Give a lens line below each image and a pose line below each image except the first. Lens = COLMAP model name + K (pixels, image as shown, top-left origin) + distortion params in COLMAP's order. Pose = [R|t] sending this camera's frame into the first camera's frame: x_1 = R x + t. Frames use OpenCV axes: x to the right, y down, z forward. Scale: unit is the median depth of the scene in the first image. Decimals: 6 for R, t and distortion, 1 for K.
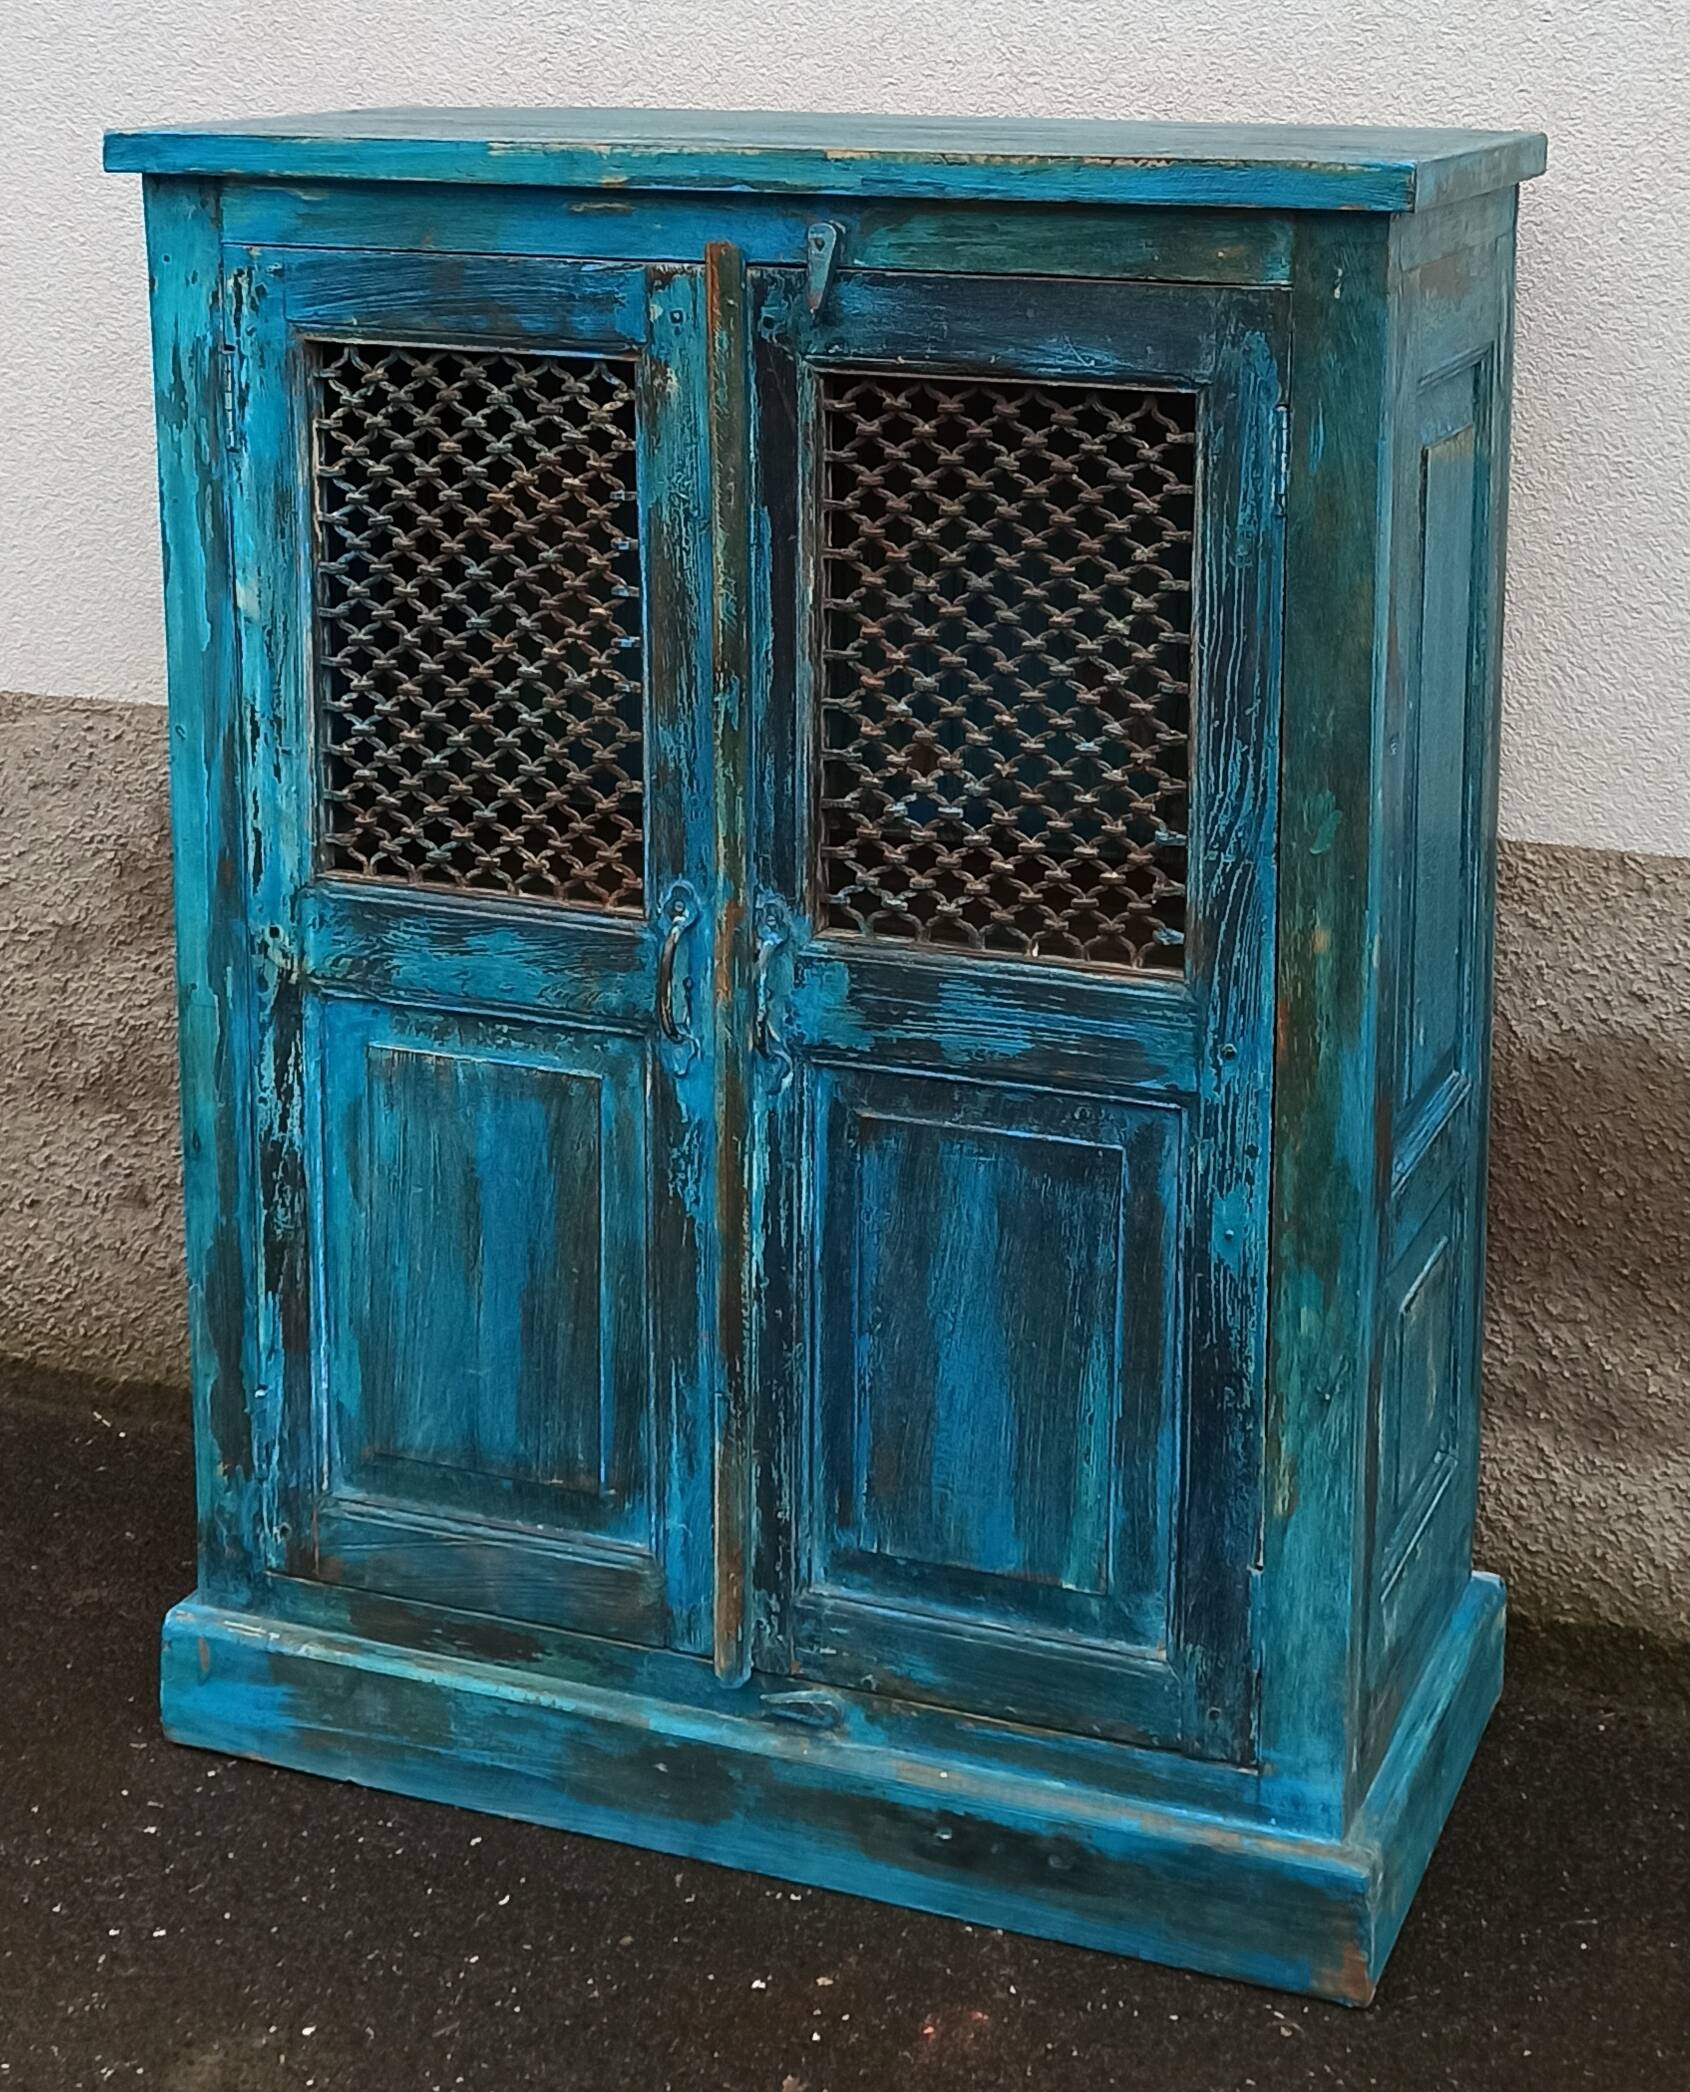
lens RADIAL K [[3317.4, 0, 988.0], [0, 3317.4, 654.6], [0, 0, 1]] dist [0.054276, 0.000000]
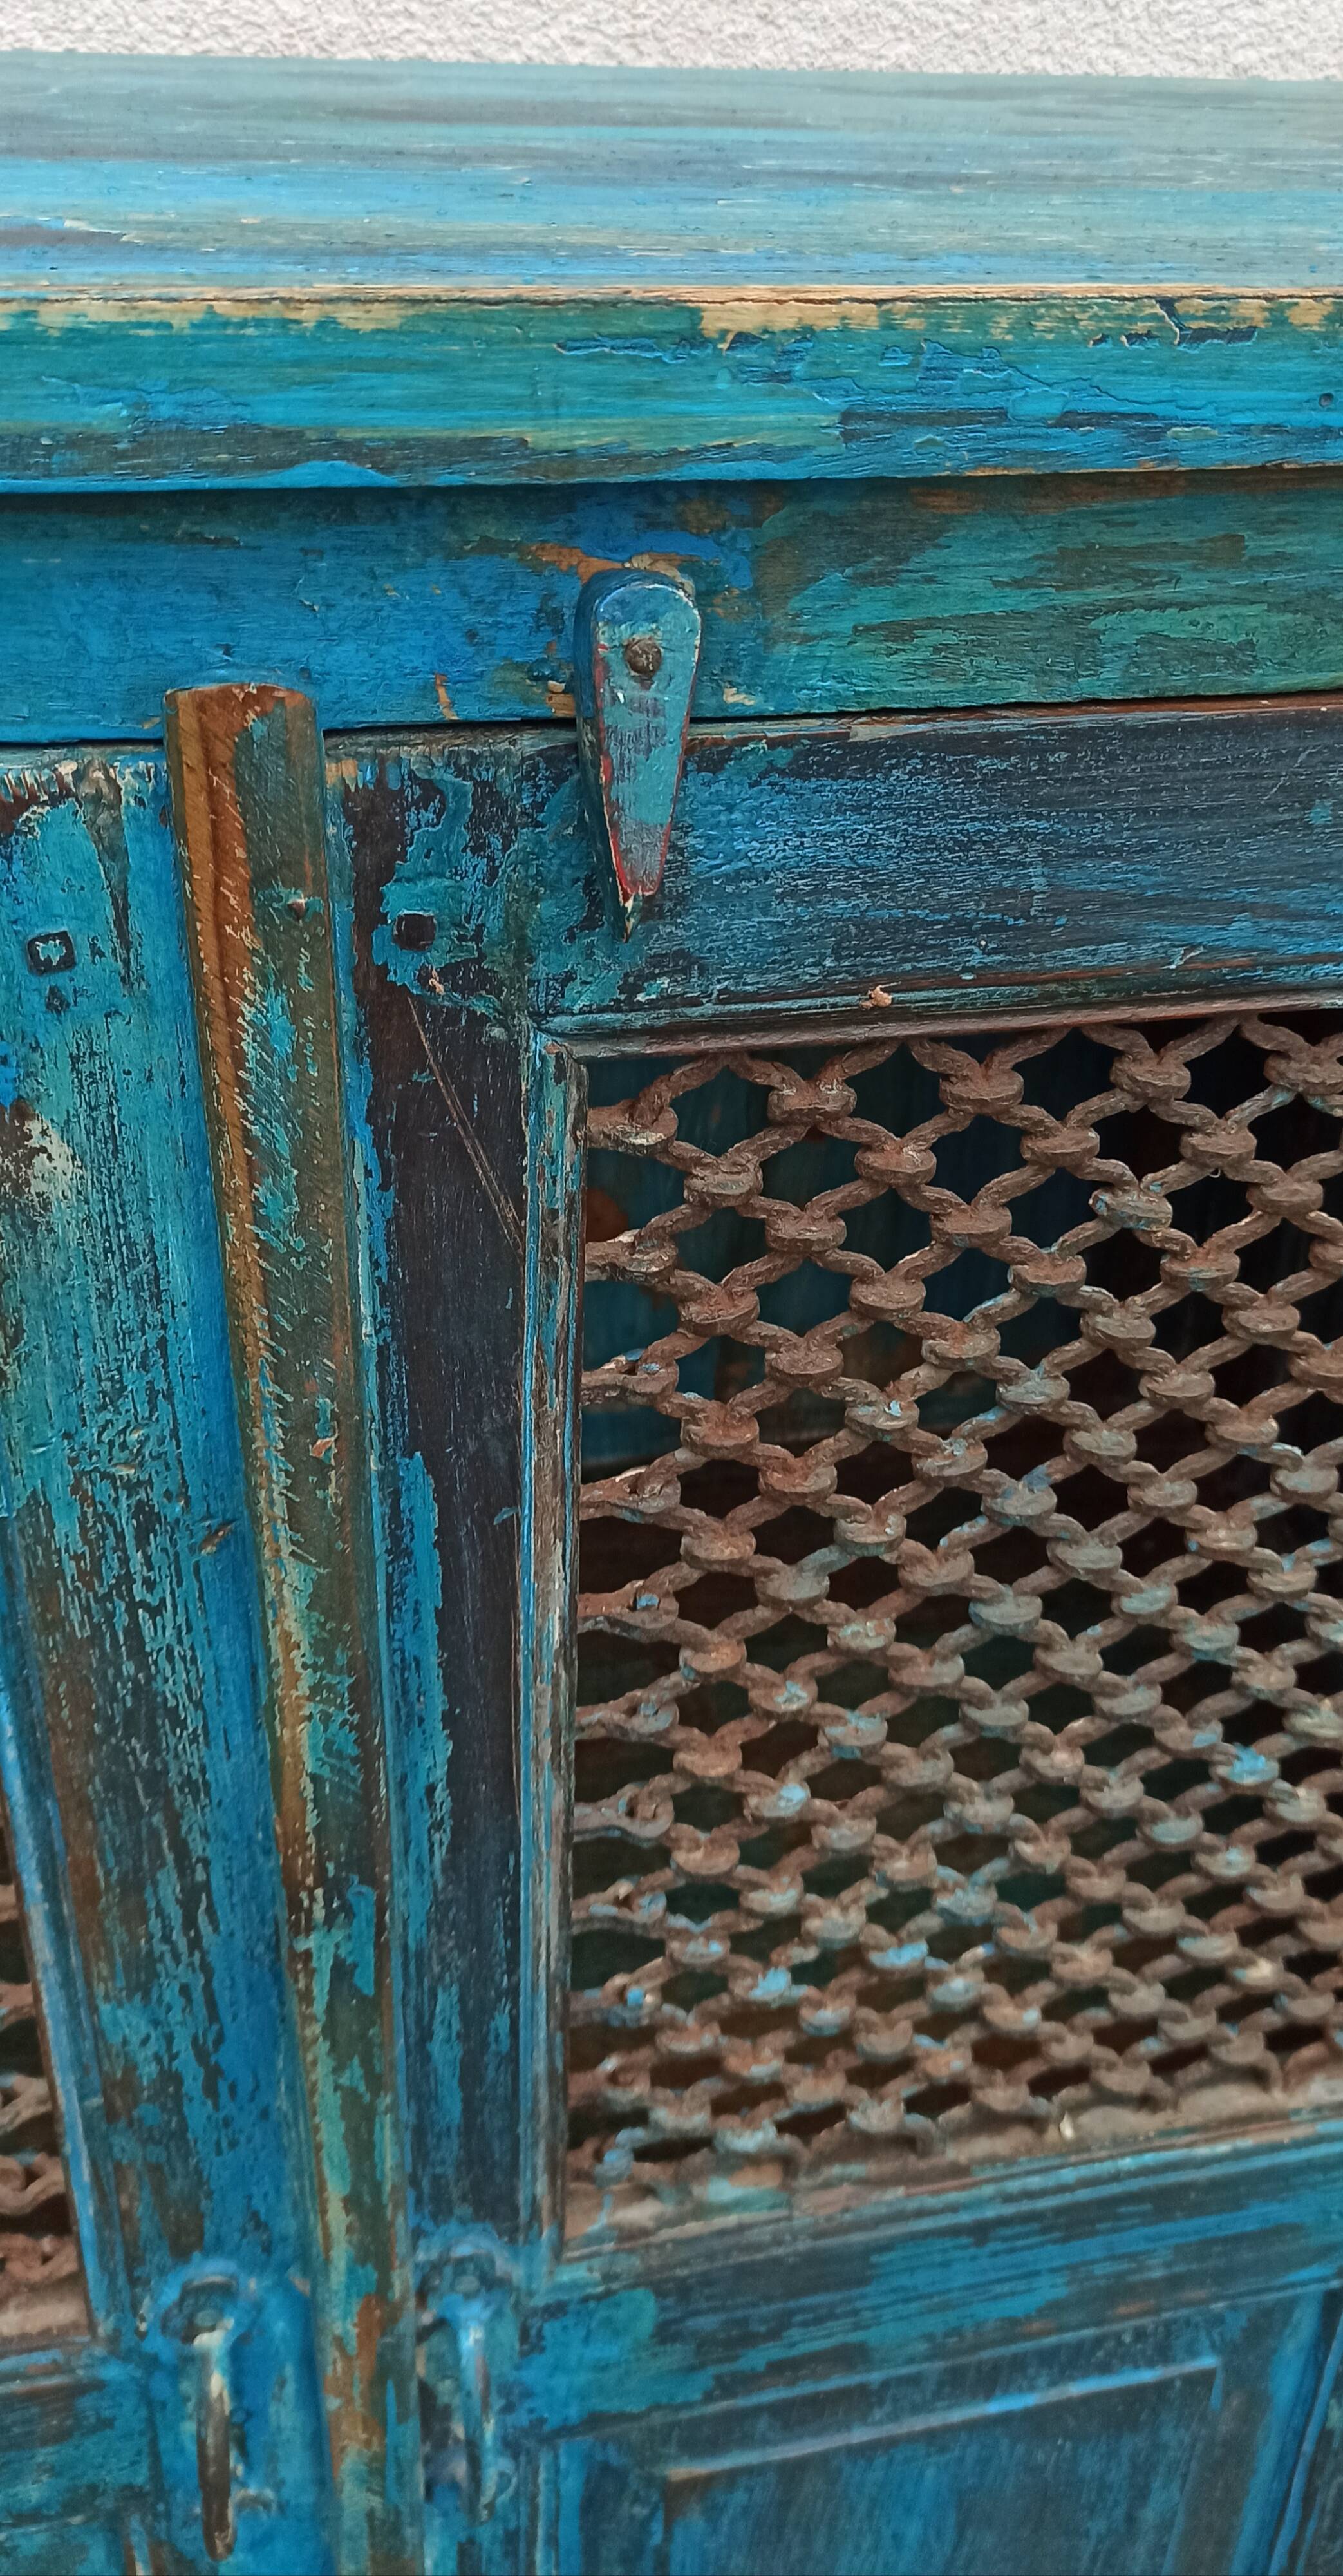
lens RADIAL K [[2149.9, 0, 689.6], [0, 2149.9, 1111.6], [0, 0, 1]] dist [0.043804, -0.050102]
pose [[0.847809, -0.244079, 0.470792, -0.131203], [0.080853, 0.936898, 0.340126, -0.140783], [-0.524101, -0.250297, 0.814045, 0.802362]]
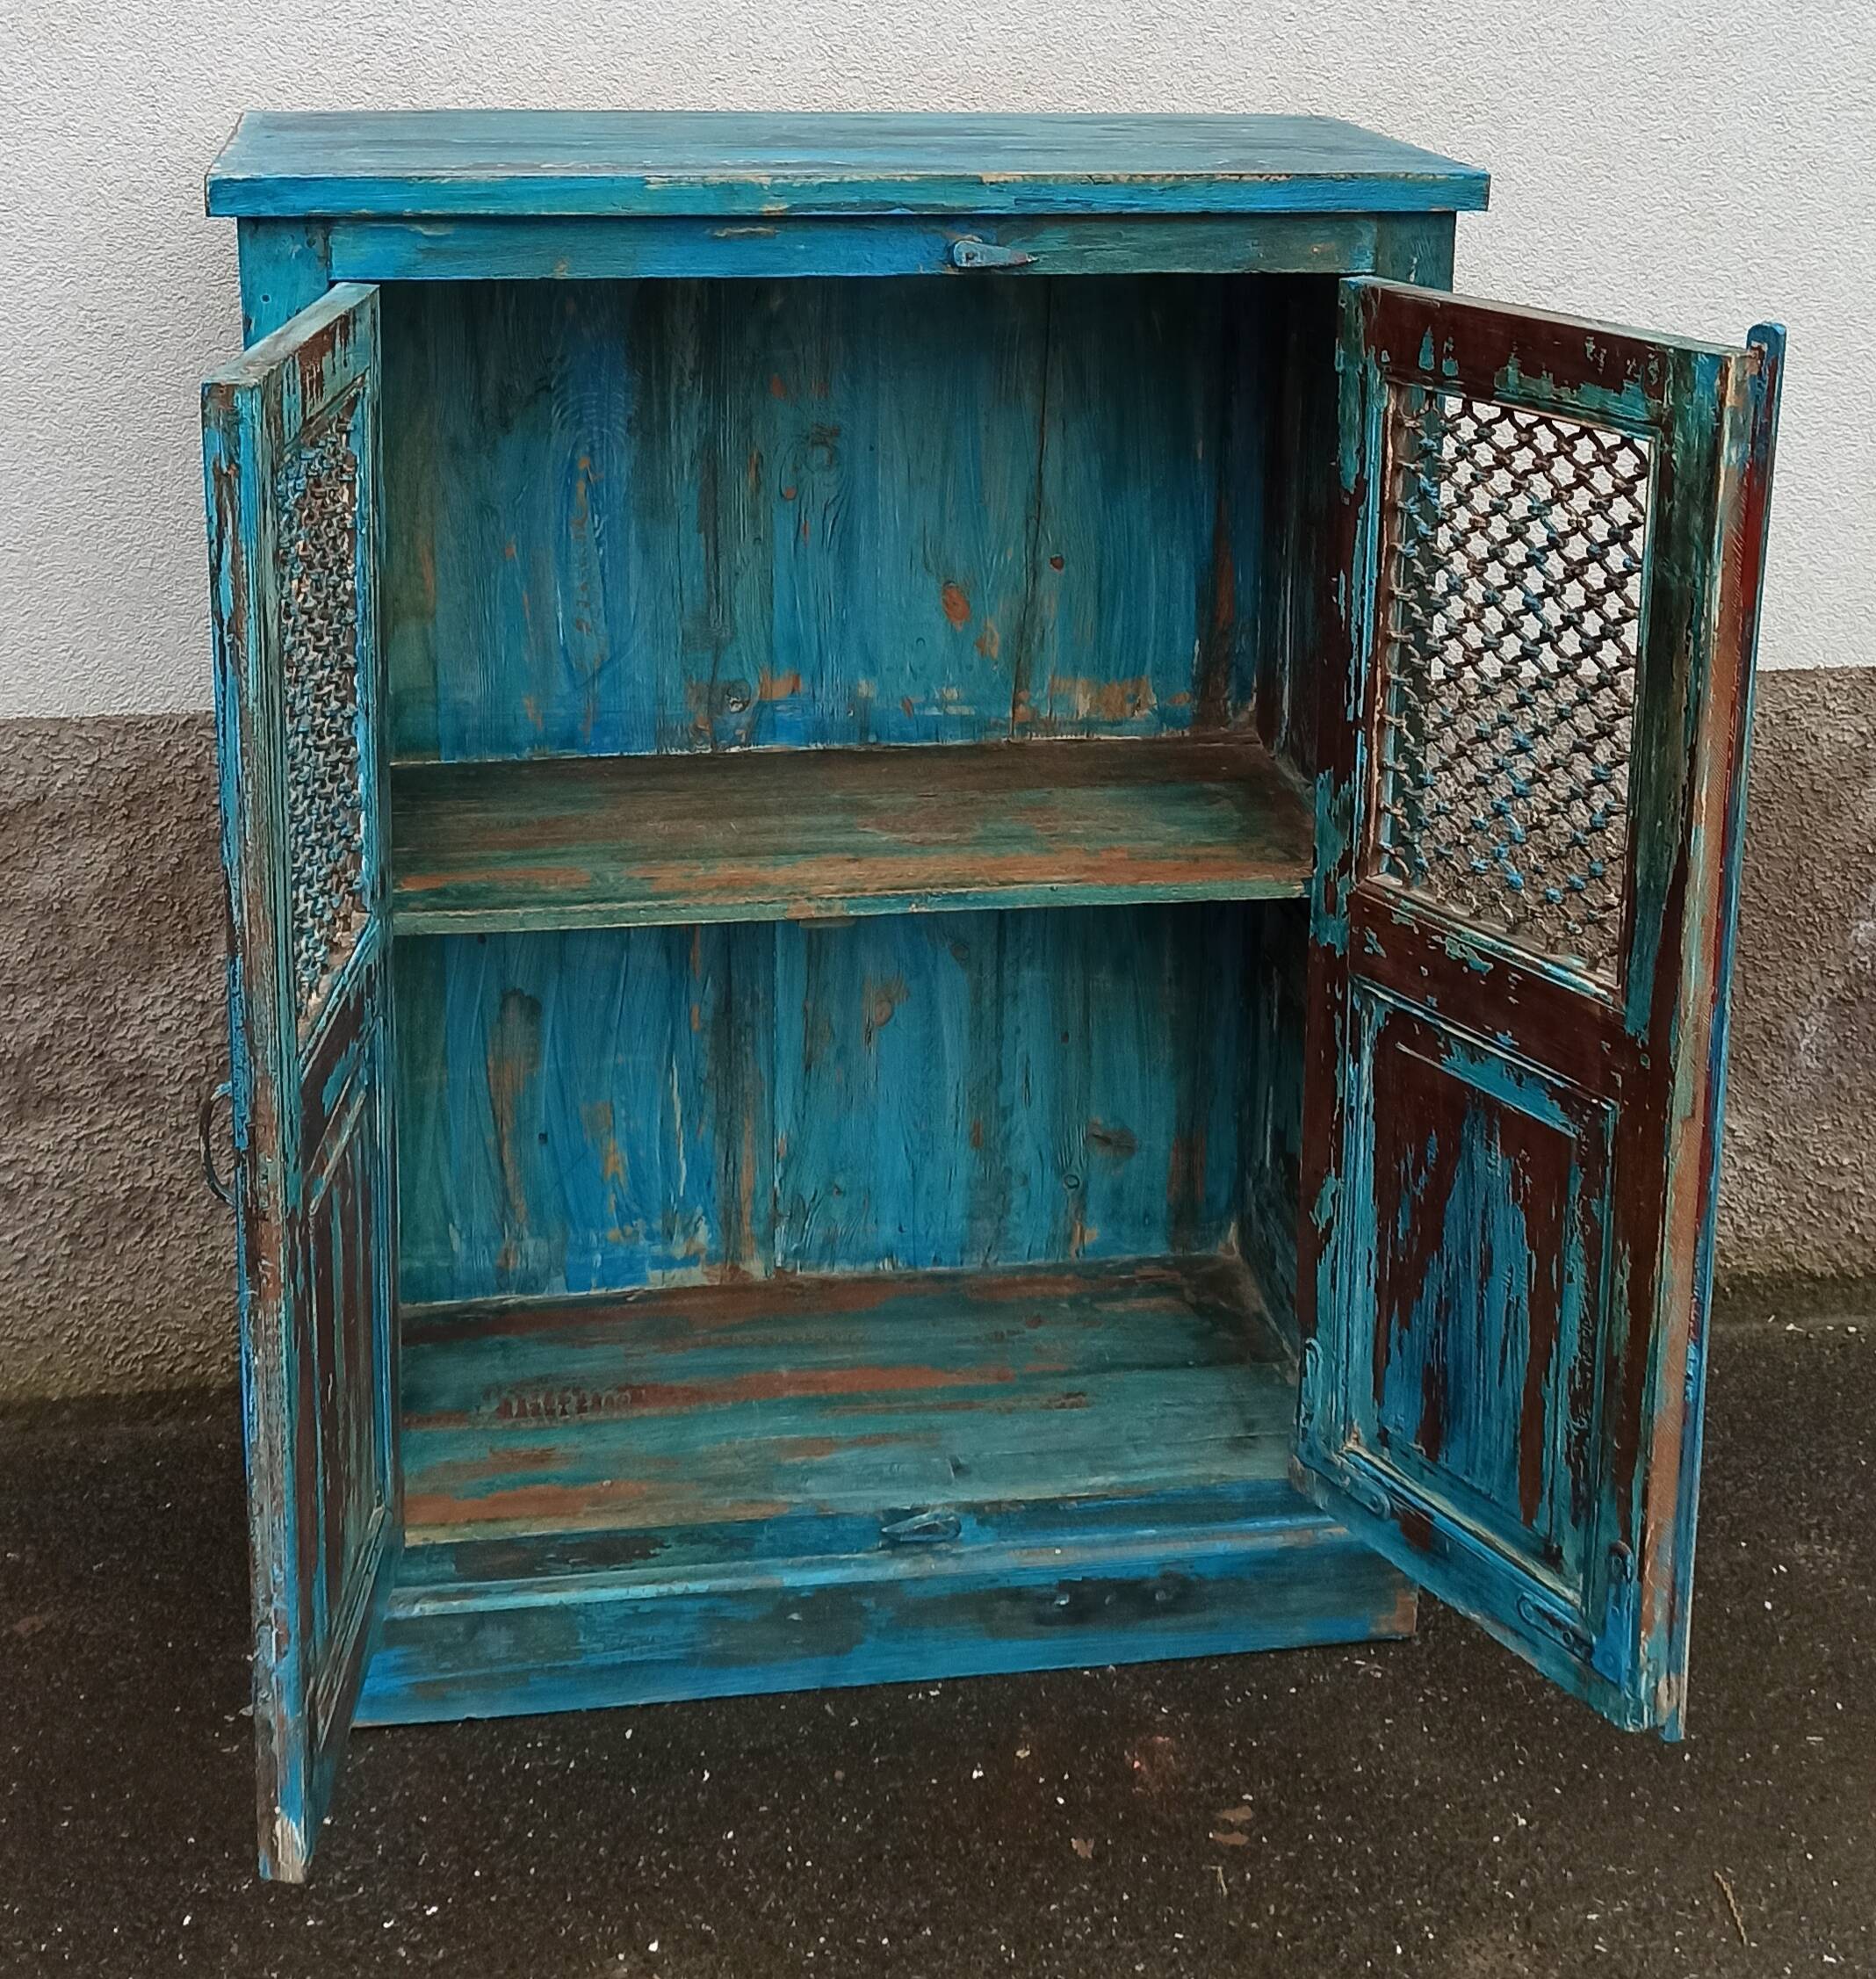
lens RADIAL K [[2922.7, 0, 957.0], [0, 2922.7, 524.8], [0, 0, 1]] dist [0.056887, 0.000000]
pose [[0.866512, -0.107362, 0.487473, -0.519419], [0.087509, 0.994144, 0.063398, -0.091502], [-0.491425, -0.012277, 0.870833, 0.129182]]
